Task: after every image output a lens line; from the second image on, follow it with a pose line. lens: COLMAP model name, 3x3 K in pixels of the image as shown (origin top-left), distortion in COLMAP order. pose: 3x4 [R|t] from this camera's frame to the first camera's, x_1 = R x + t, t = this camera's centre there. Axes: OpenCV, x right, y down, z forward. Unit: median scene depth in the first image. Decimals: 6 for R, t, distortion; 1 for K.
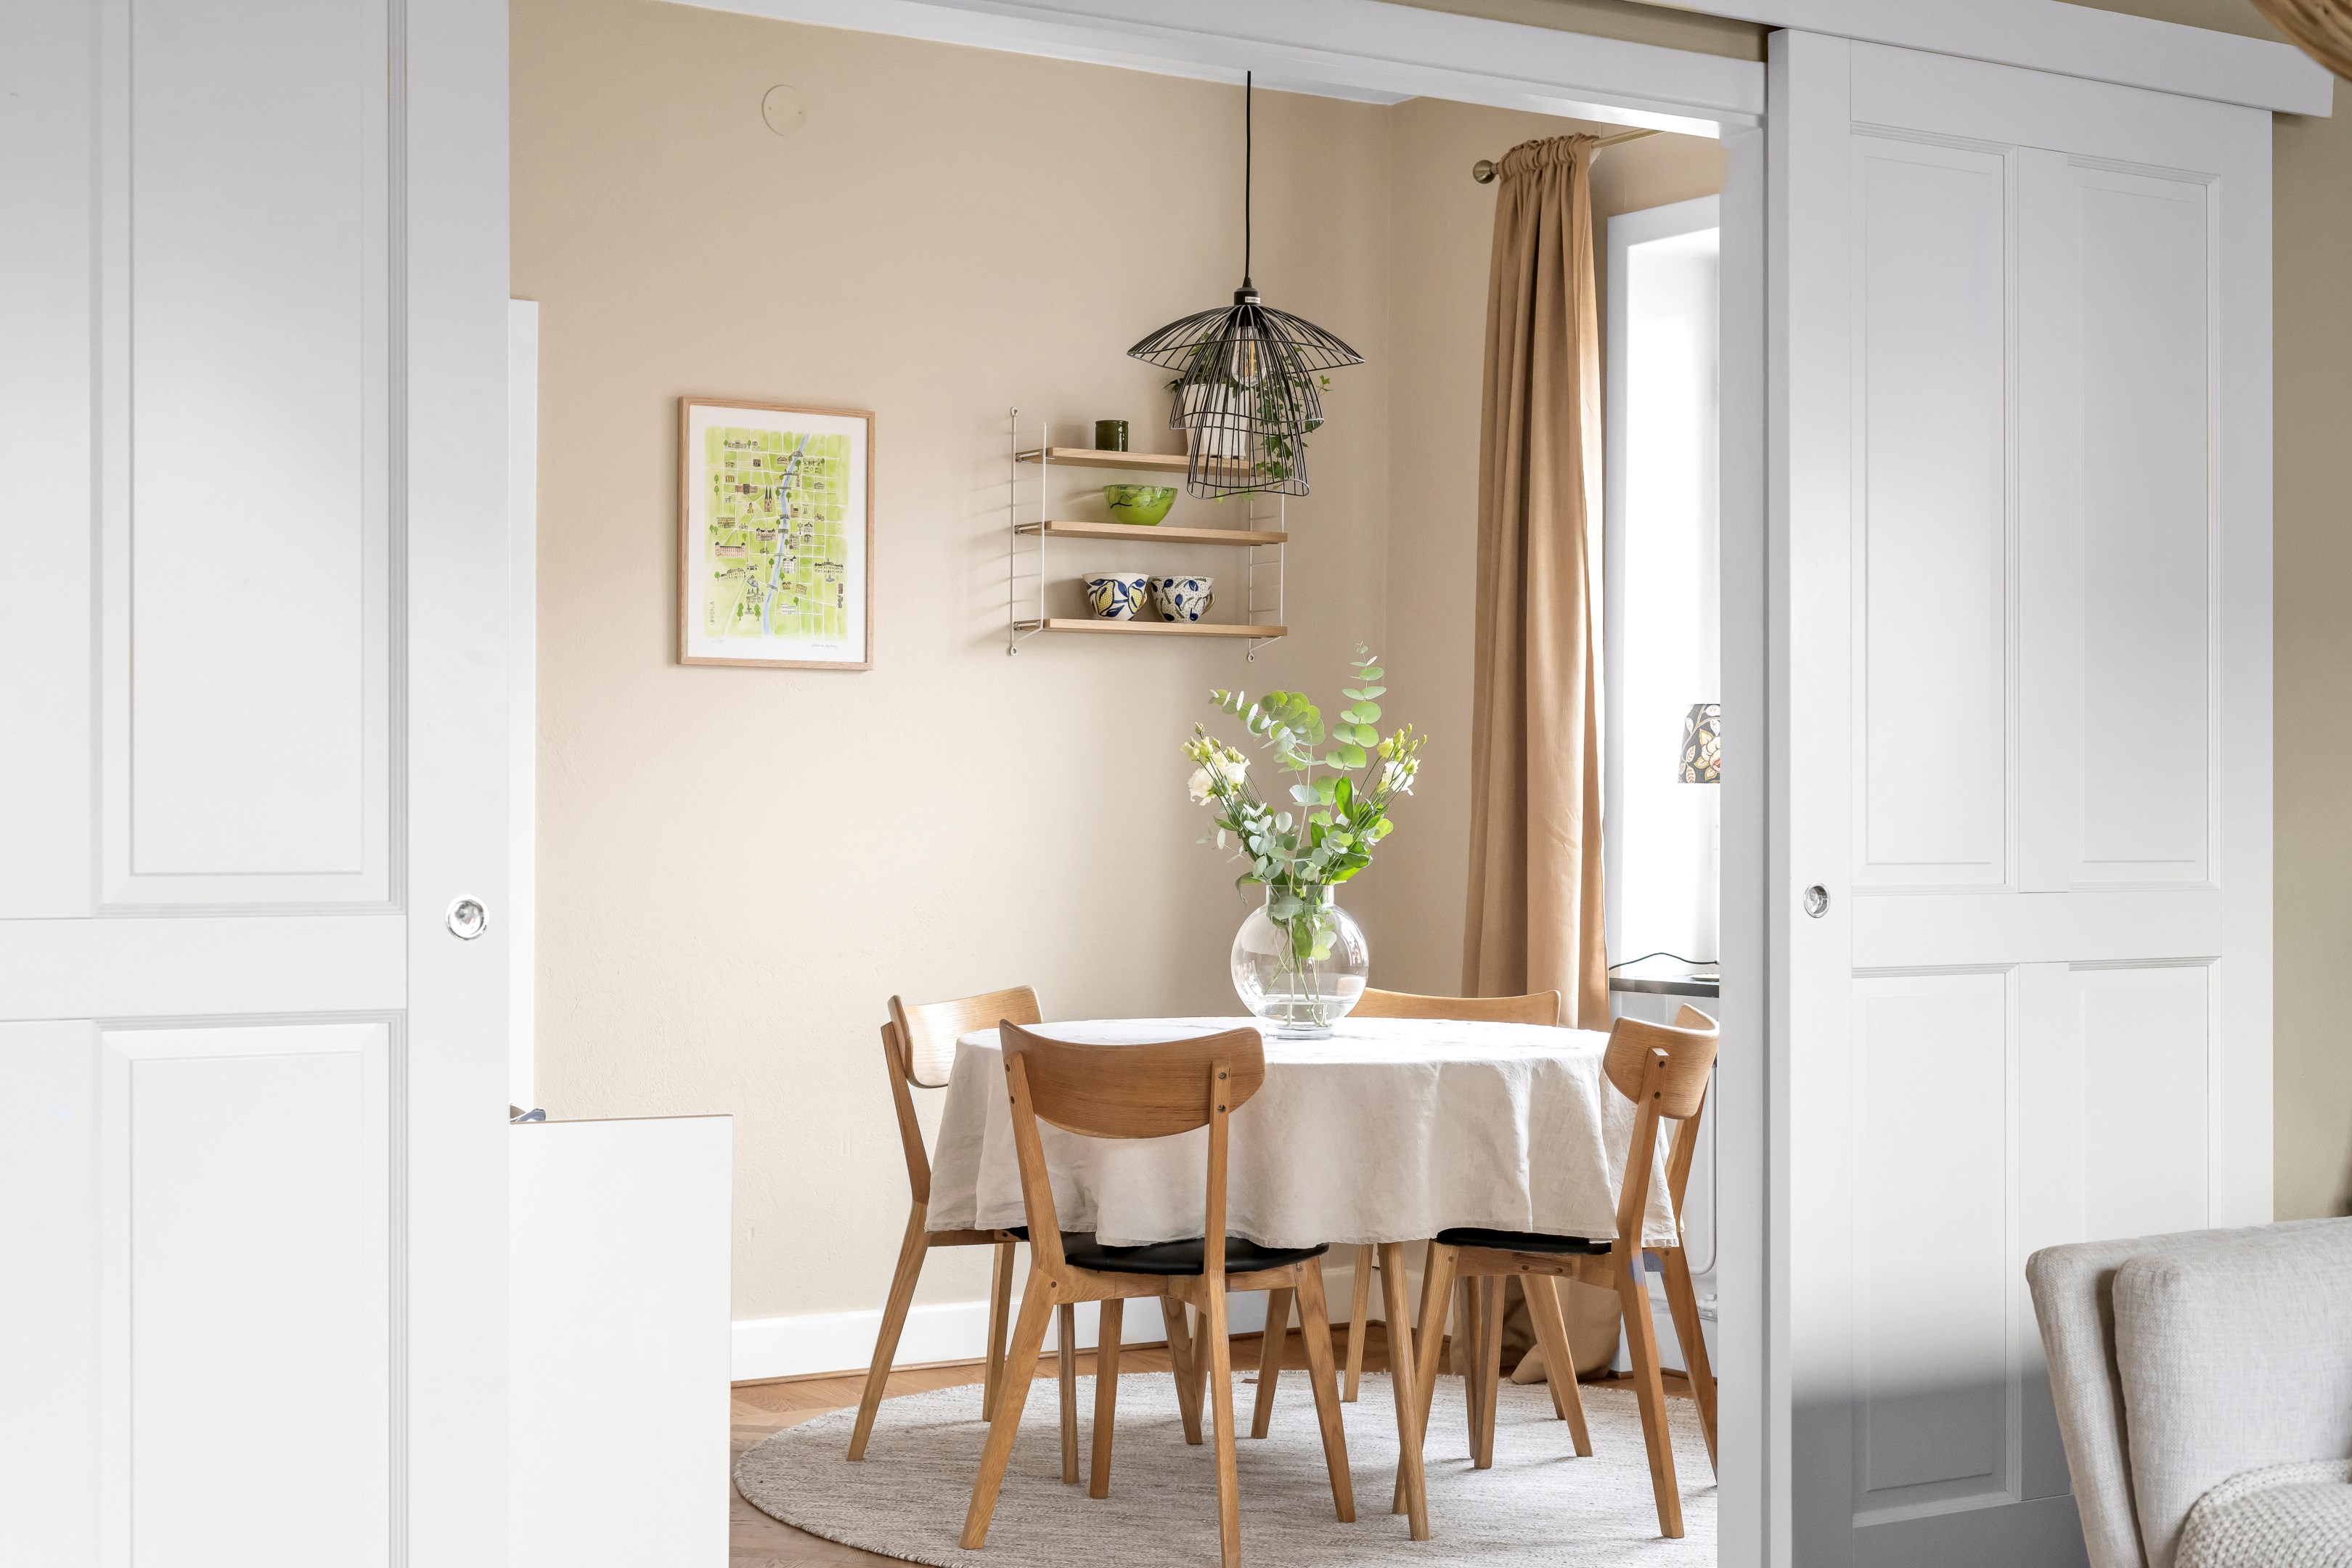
lens RADIAL K [[3362.2, 0, 1179.2], [0, 3362.2, 791.5], [0, 0, 1]] dist [-0.097137, 0.000000]
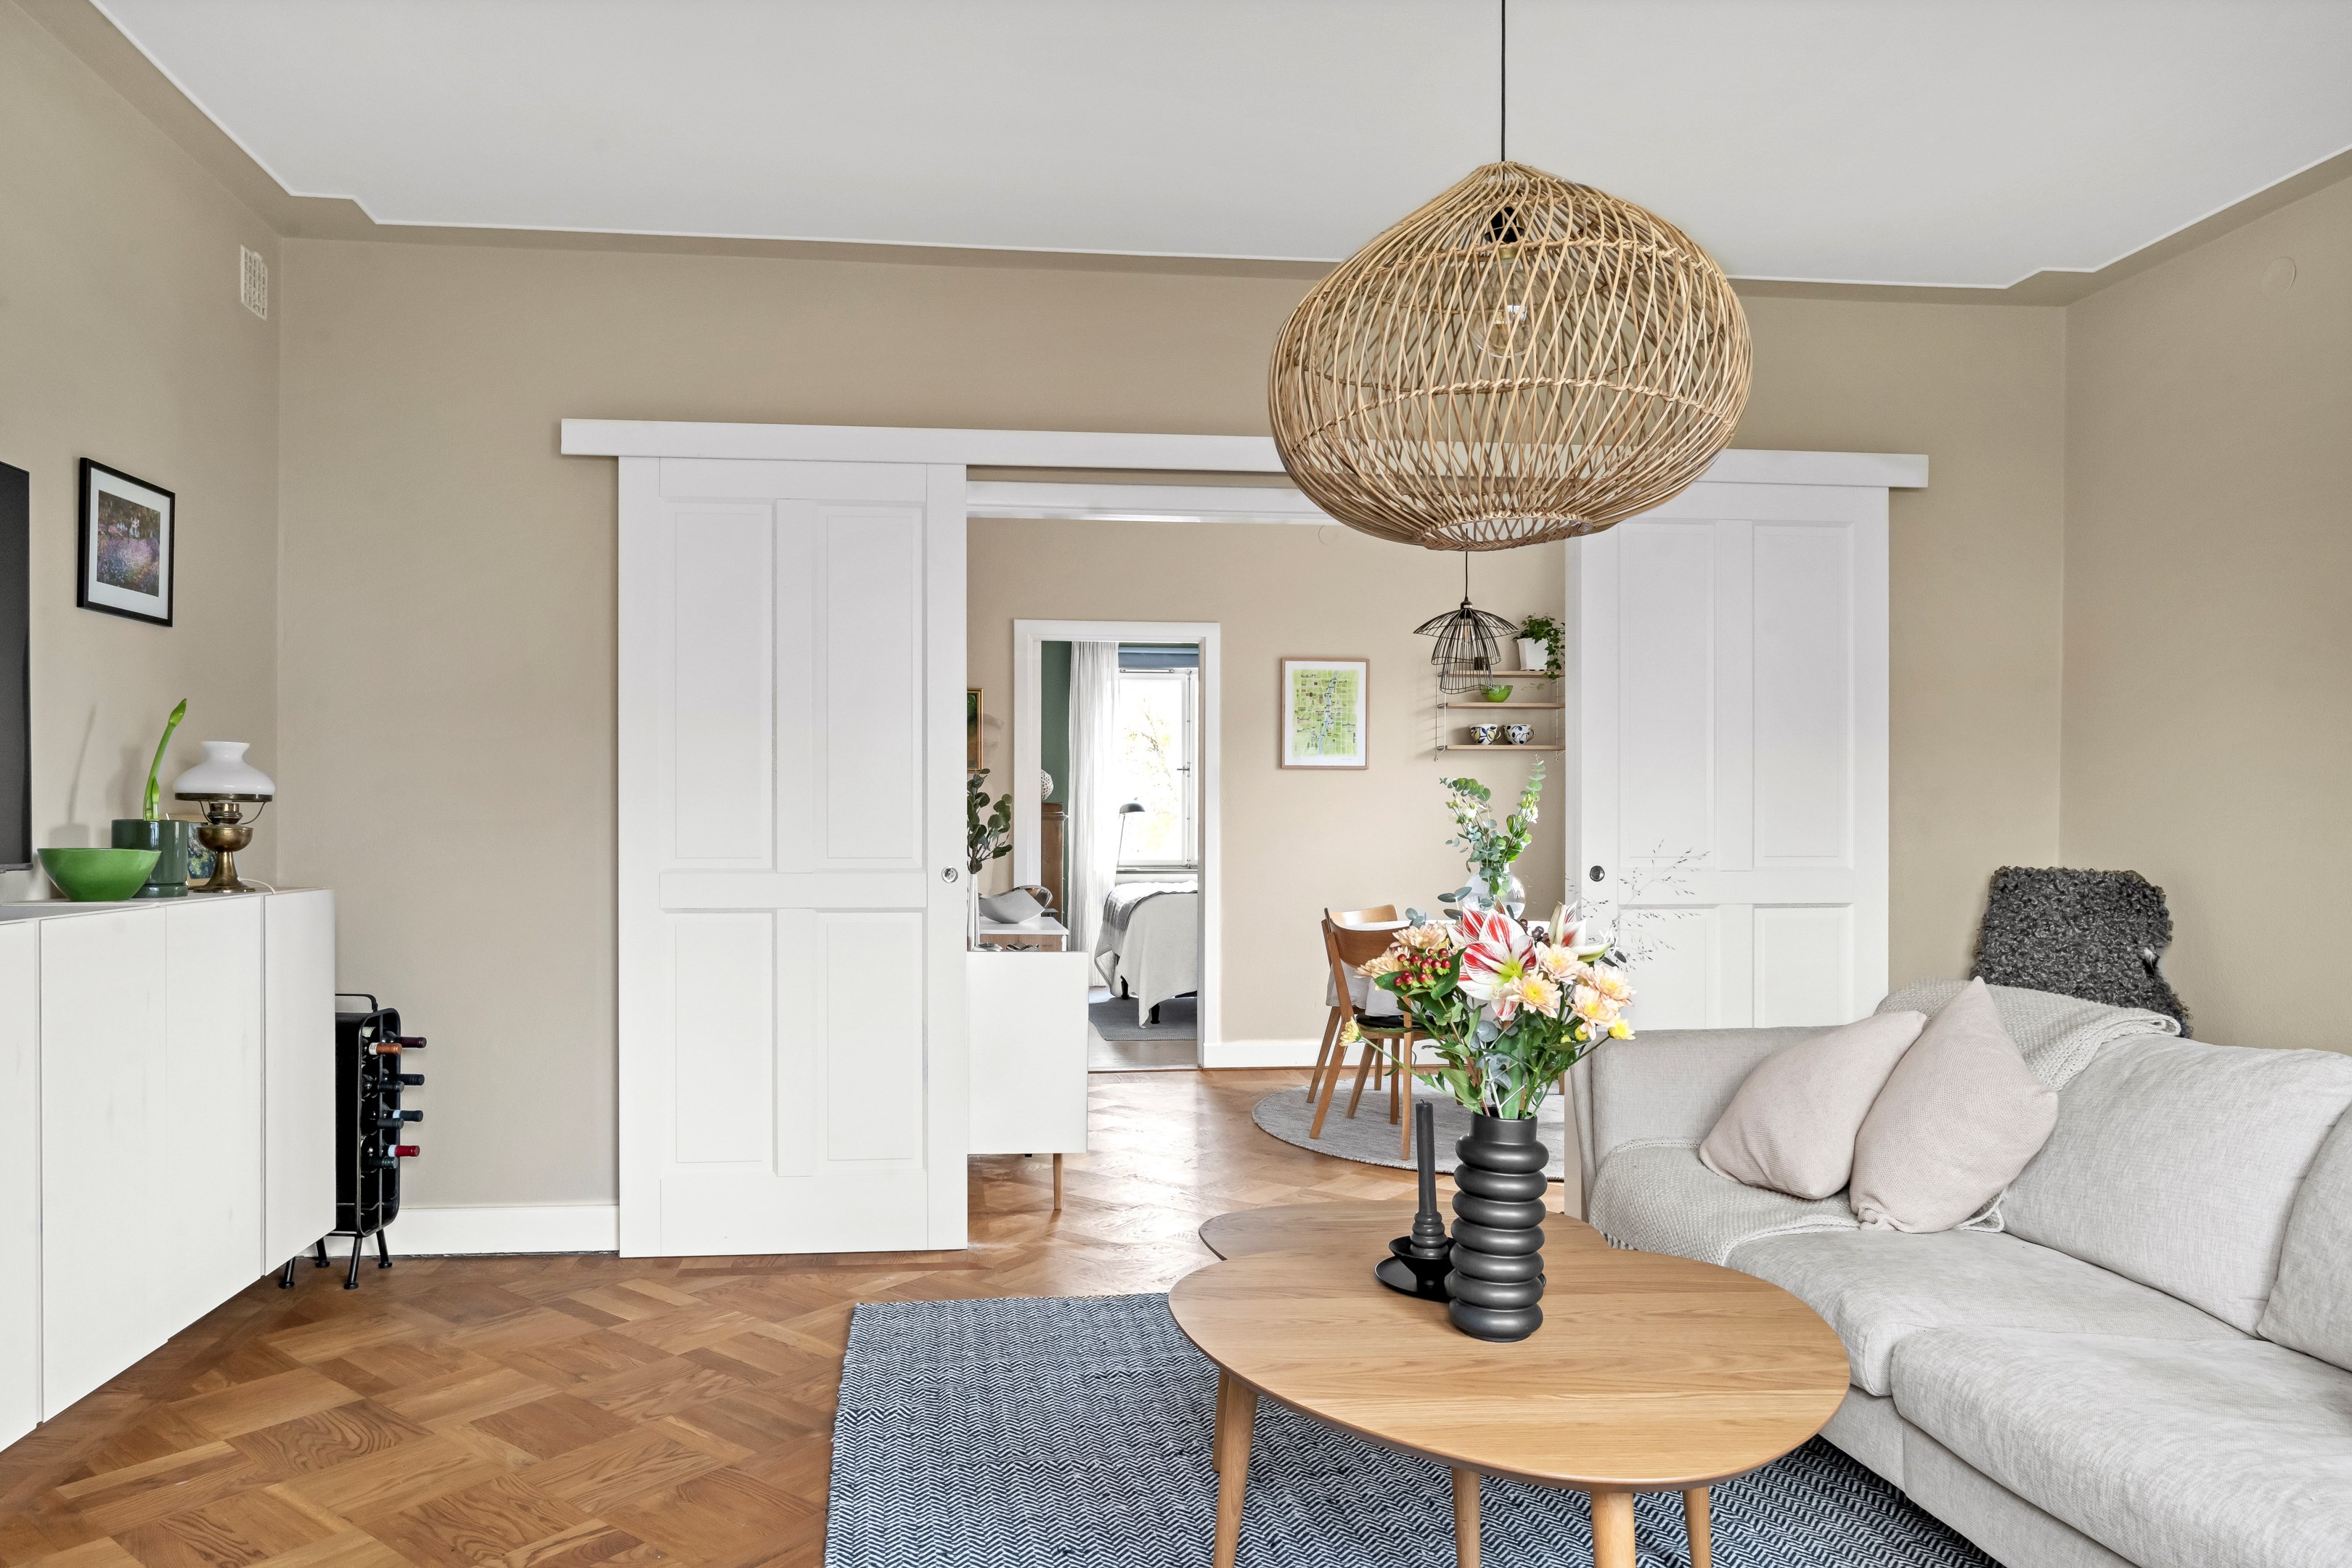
lens RADIAL K [[1509.9, 0, 1165.5], [0, 1509.9, 801.6], [0, 0, 1]] dist [0.011741, 0.002287]
pose [[0.910353, -0.008691, -0.413742, 0.255884], [0.005365, 0.999943, -0.009201, -0.005441], [0.413799, 0.006156, 0.910348, -0.021778]]
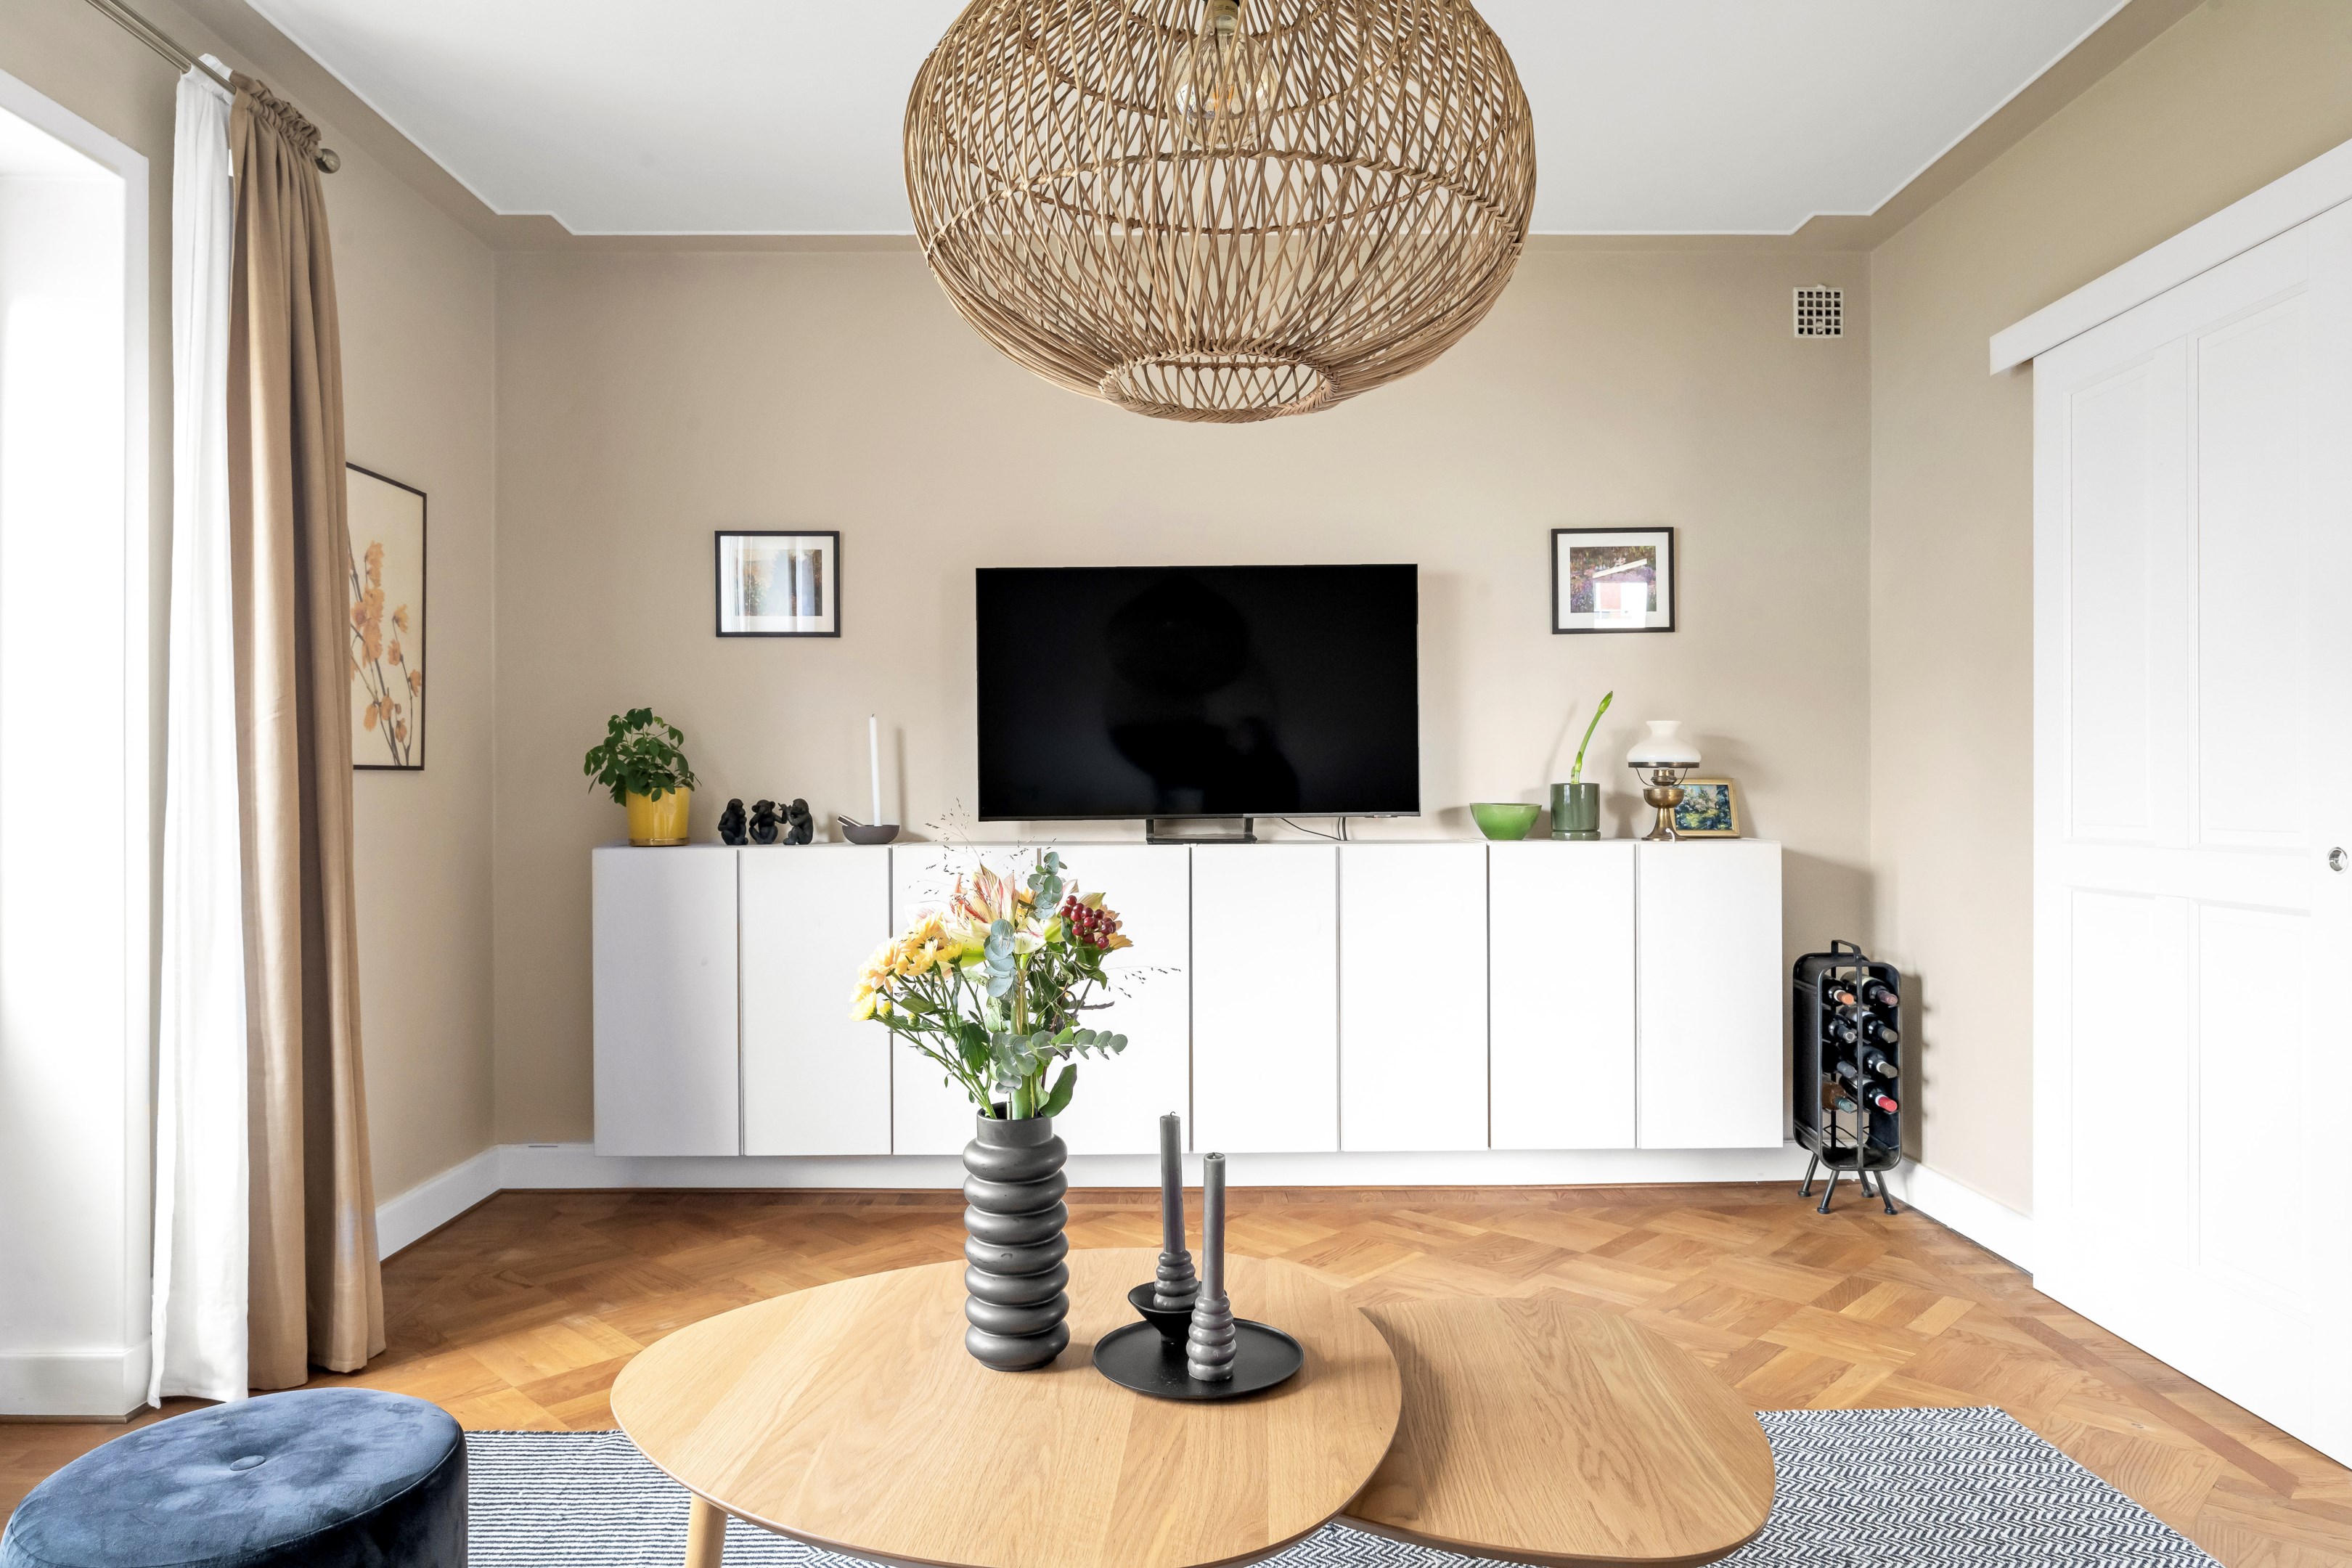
lens RADIAL K [[1541.0, 0, 1174.1], [0, 1541.0, 780.4], [0, 0, 1]] dist [-0.003160, -0.001364]
pose [[-0.522678, -0.008053, -0.852492, 0.583866], [0.007995, 0.999865, -0.014347, 0.006908], [0.852492, -0.014314, -0.522544, 0.992166]]
